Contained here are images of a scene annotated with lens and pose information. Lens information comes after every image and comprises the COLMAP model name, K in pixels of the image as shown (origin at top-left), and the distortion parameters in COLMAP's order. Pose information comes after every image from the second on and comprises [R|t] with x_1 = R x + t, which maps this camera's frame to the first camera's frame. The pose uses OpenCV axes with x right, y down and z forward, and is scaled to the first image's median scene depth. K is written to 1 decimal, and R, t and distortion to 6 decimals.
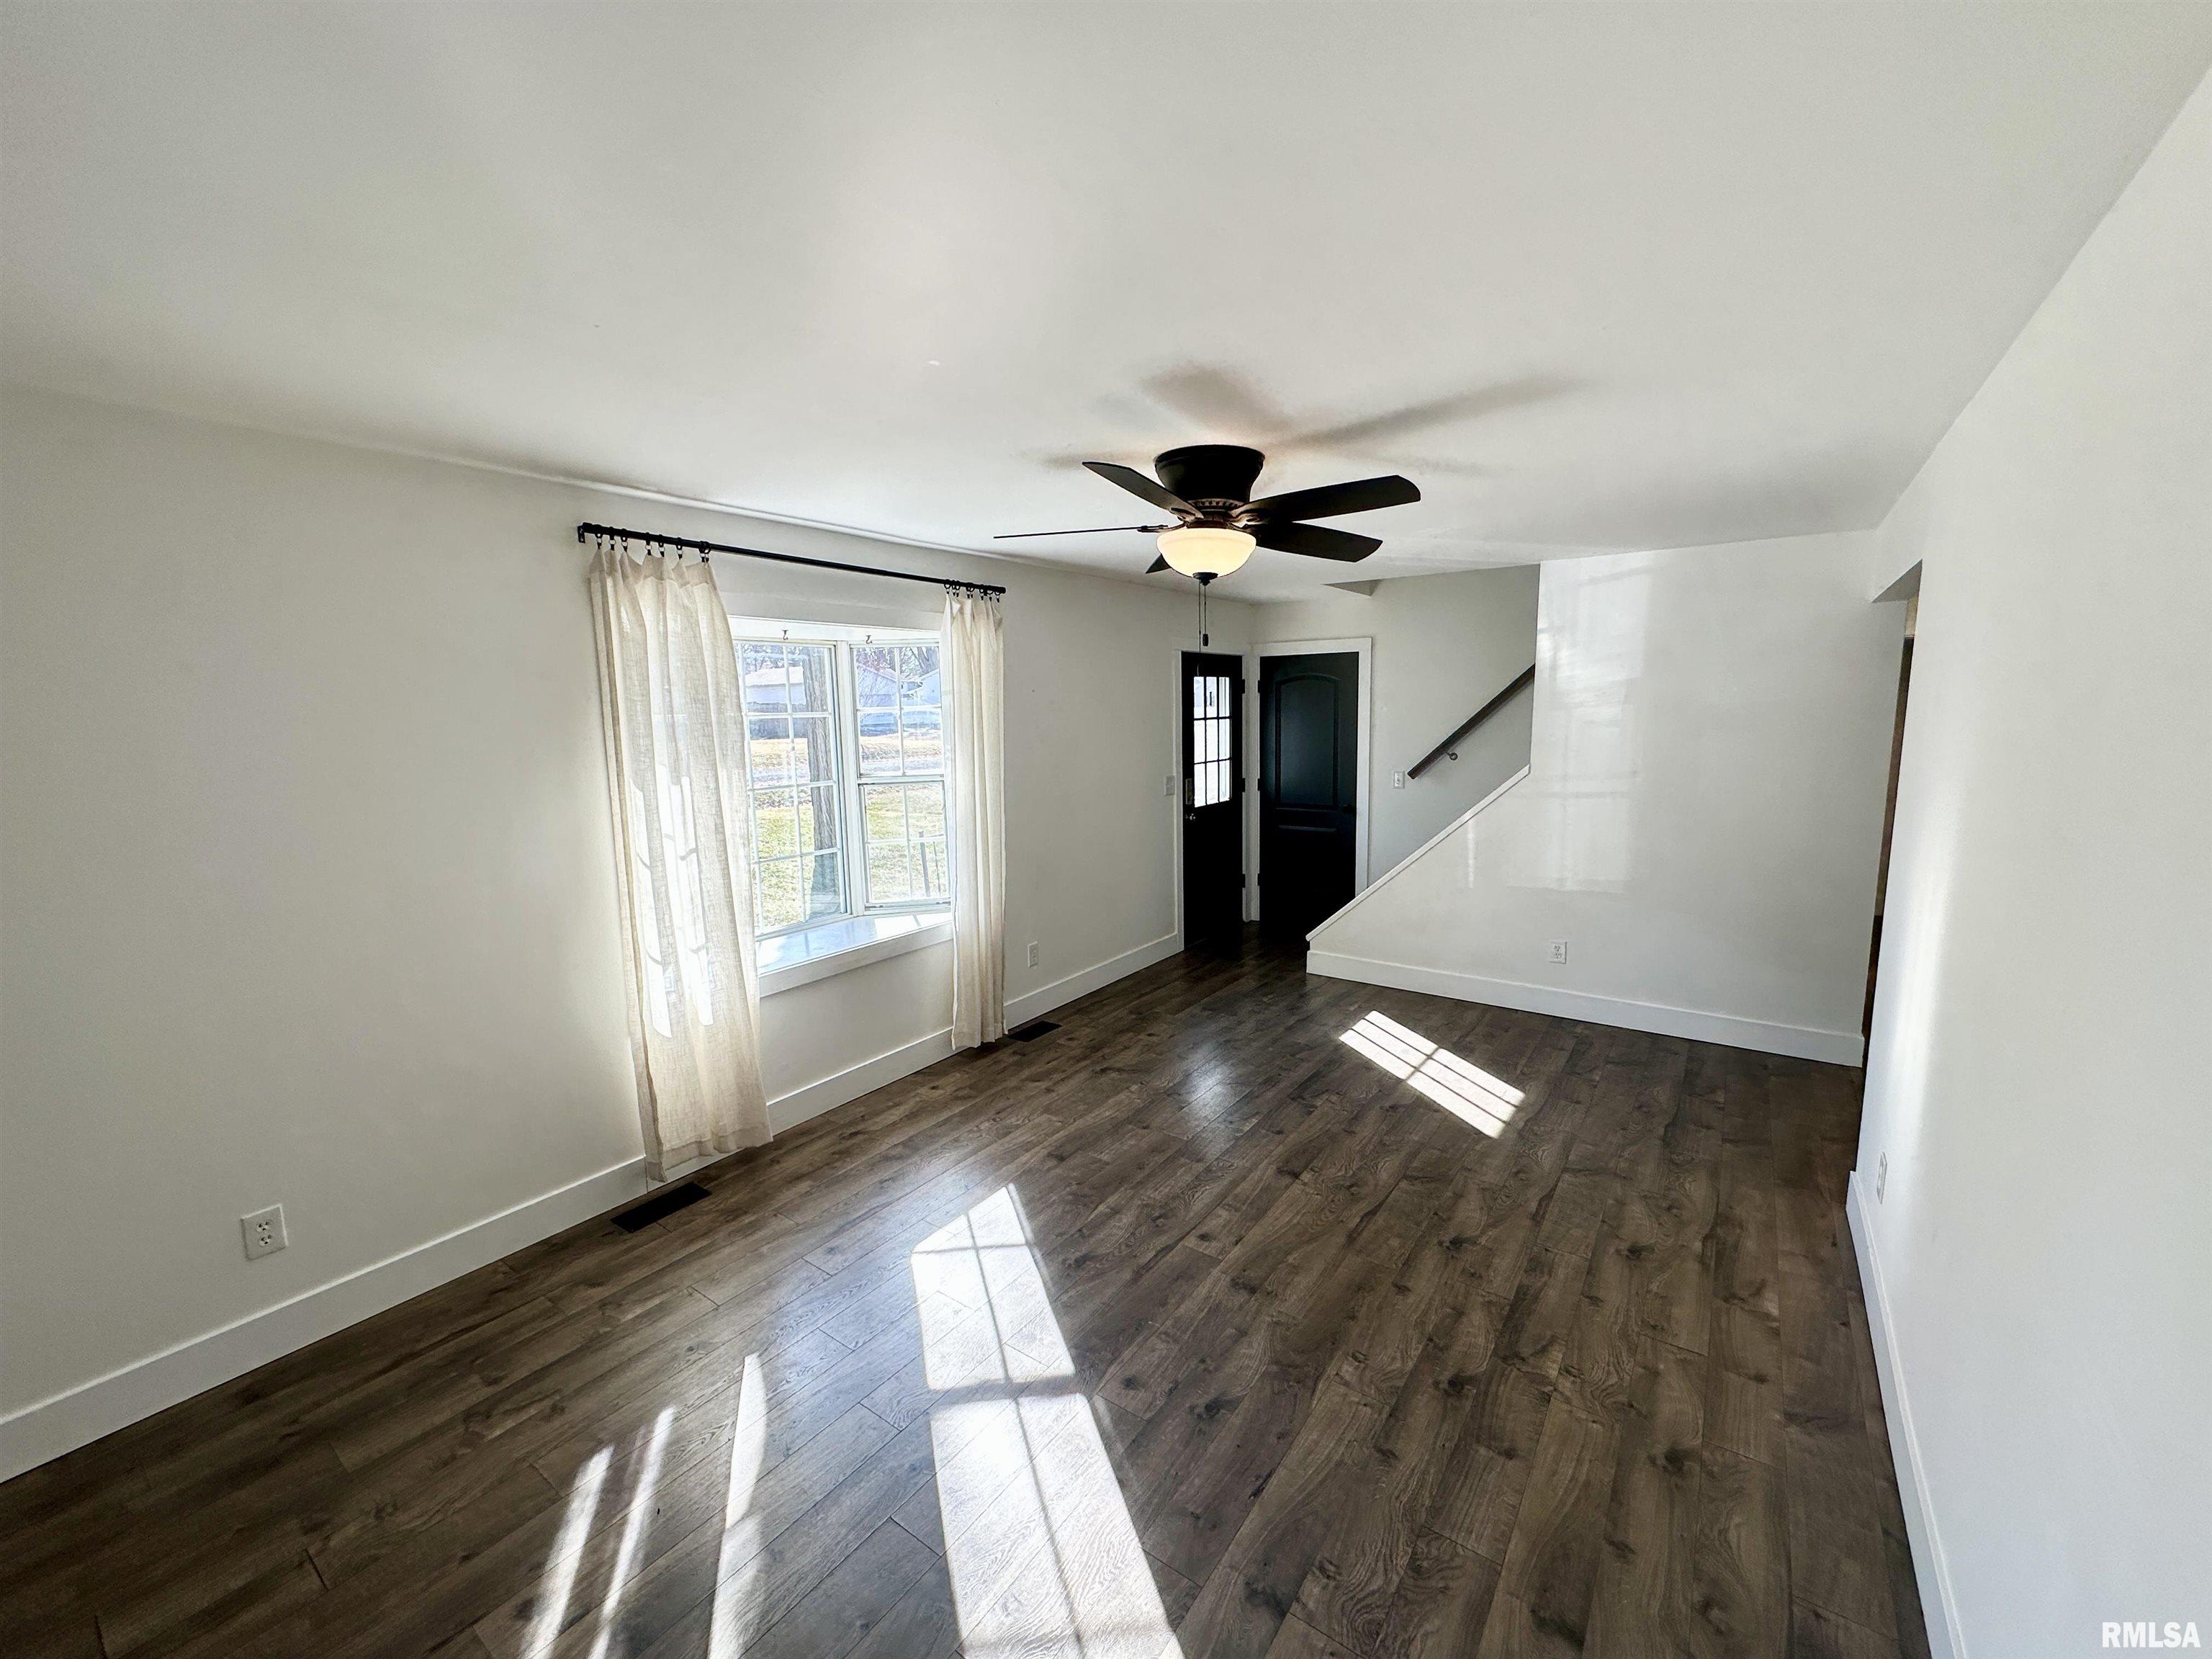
lens RADIAL K [[892.7, 0, 1106.0], [0, 892.7, 829.5], [0, 0, 1]] dist [-0.001684, 0.000269]
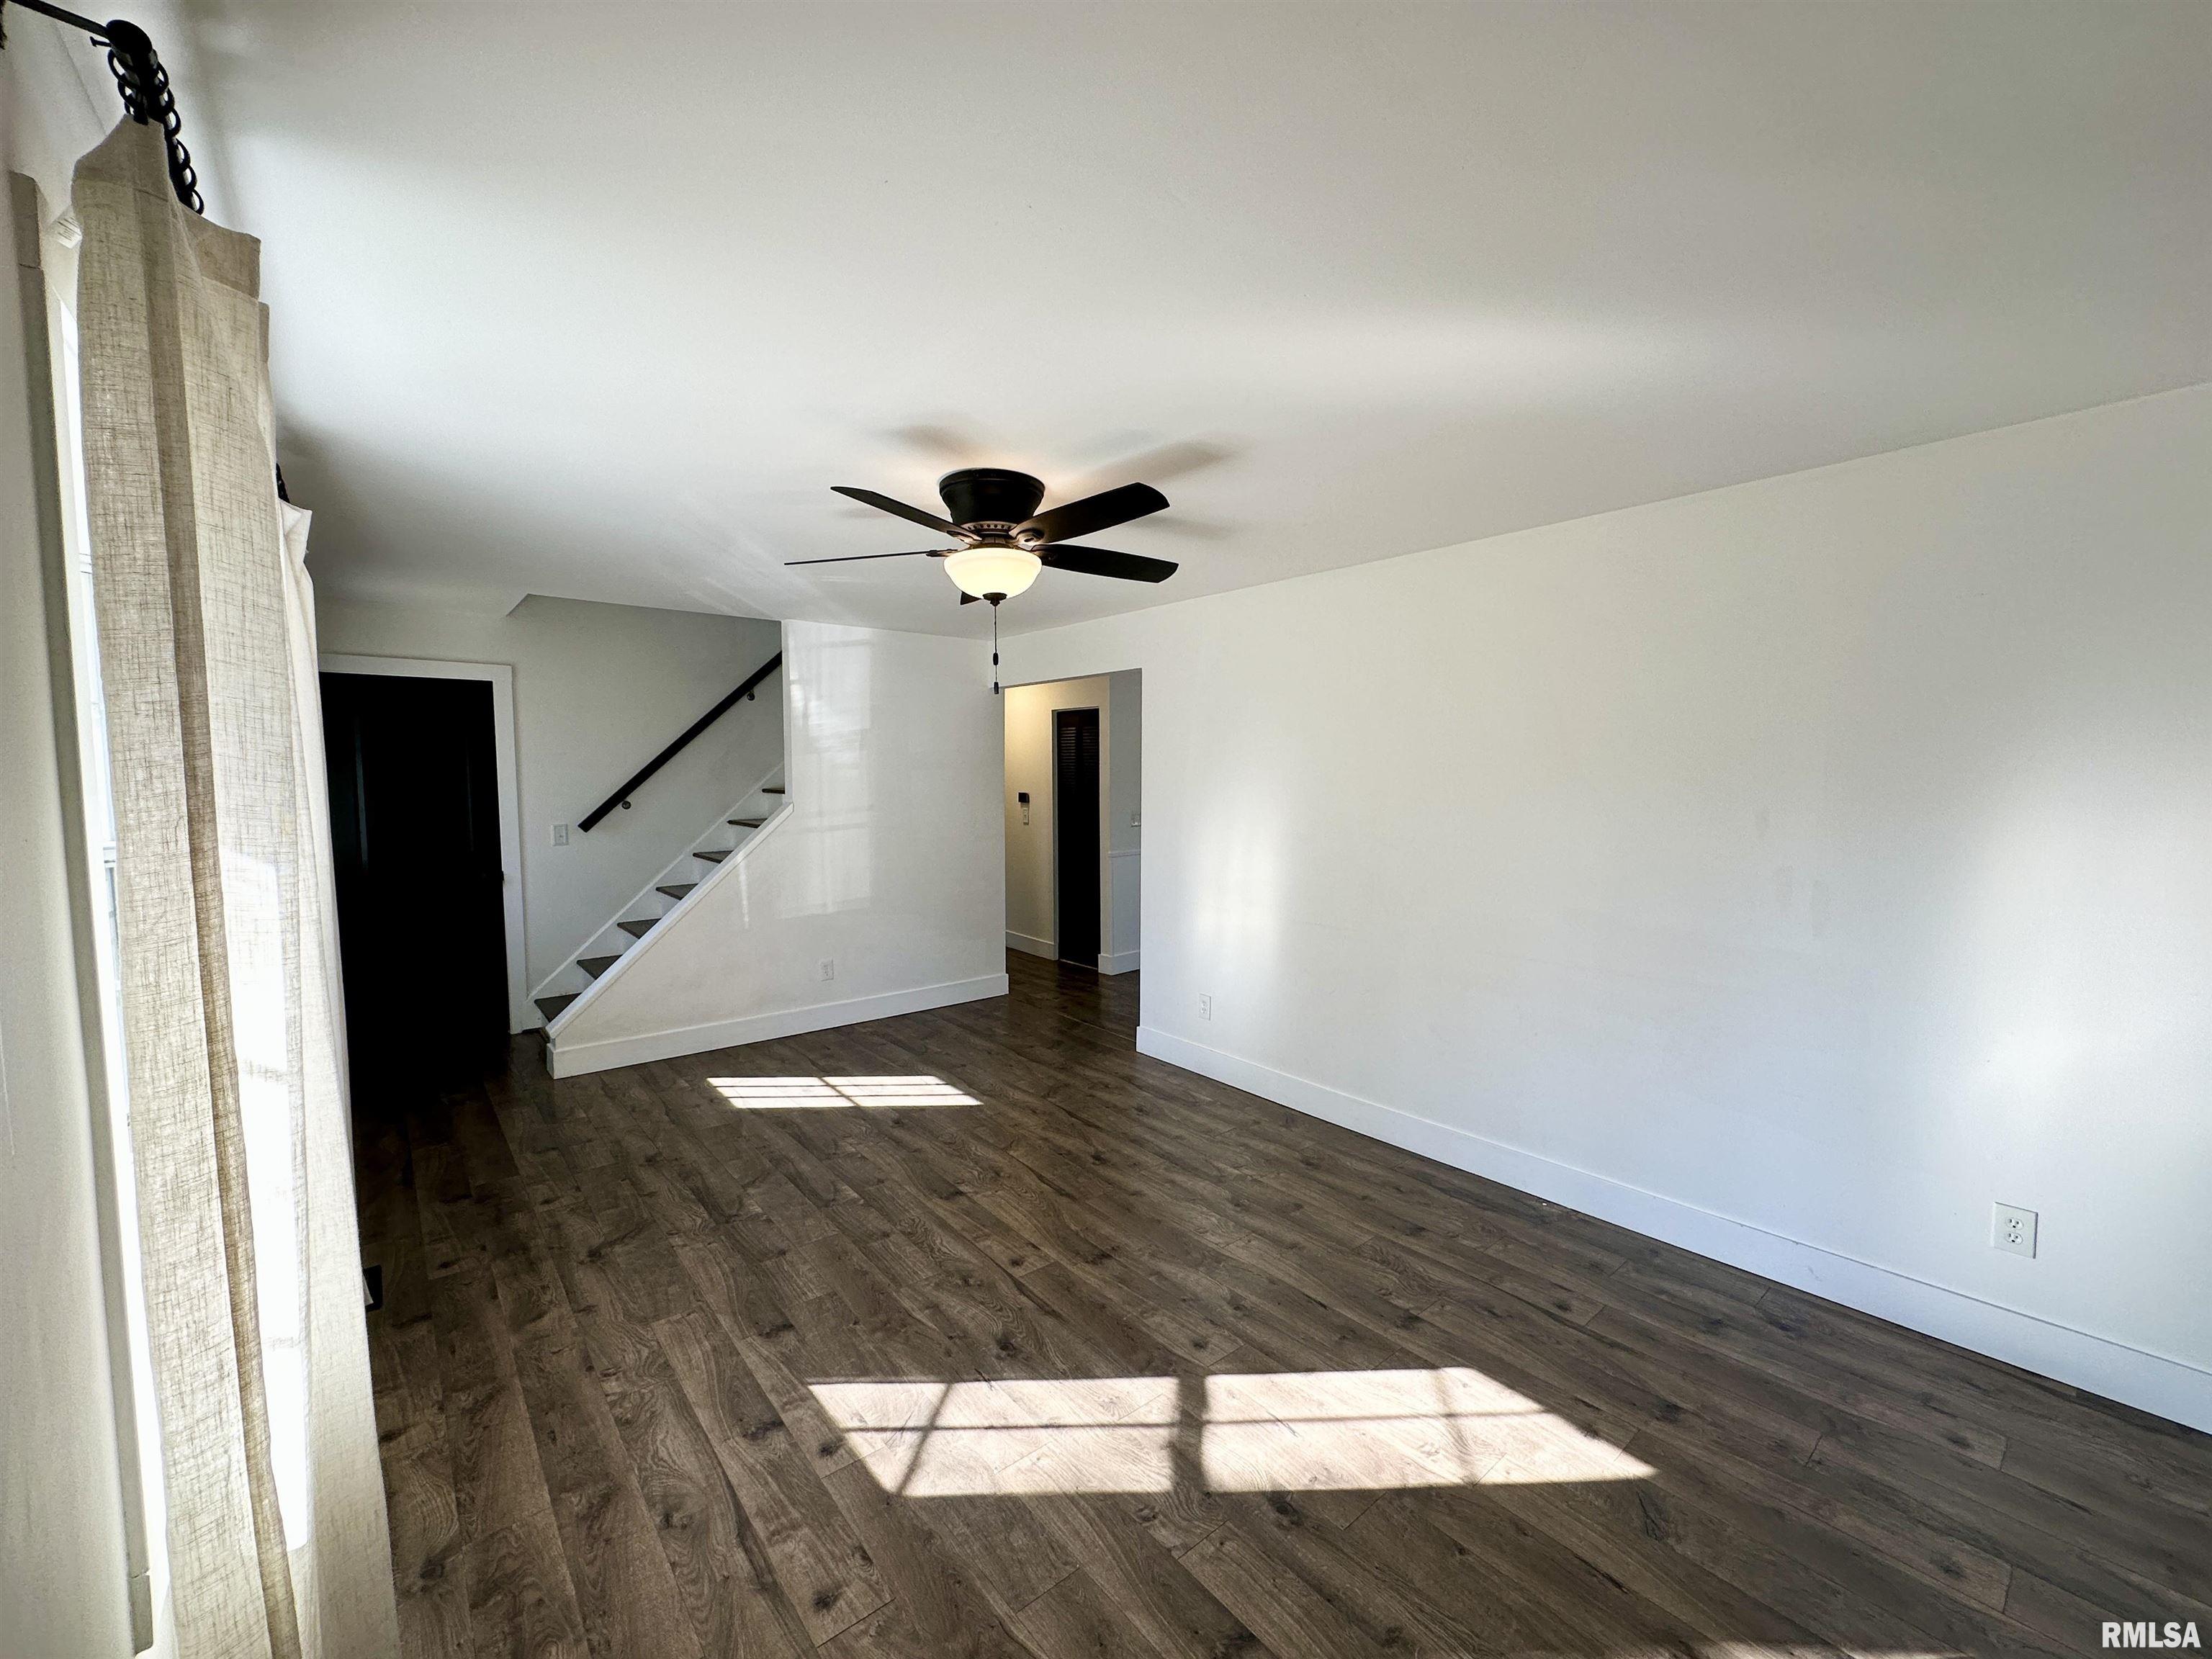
lens RADIAL K [[892.7, 0, 1106.0], [0, 892.7, 829.5], [0, 0, 1]] dist [-0.001684, 0.000269]
pose [[0.253433, -0.050647, 0.966026, -0.563057], [0.128233, 0.991574, 0.018345, -0.014836], [-0.958816, 0.119227, 0.257792, 0.425368]]
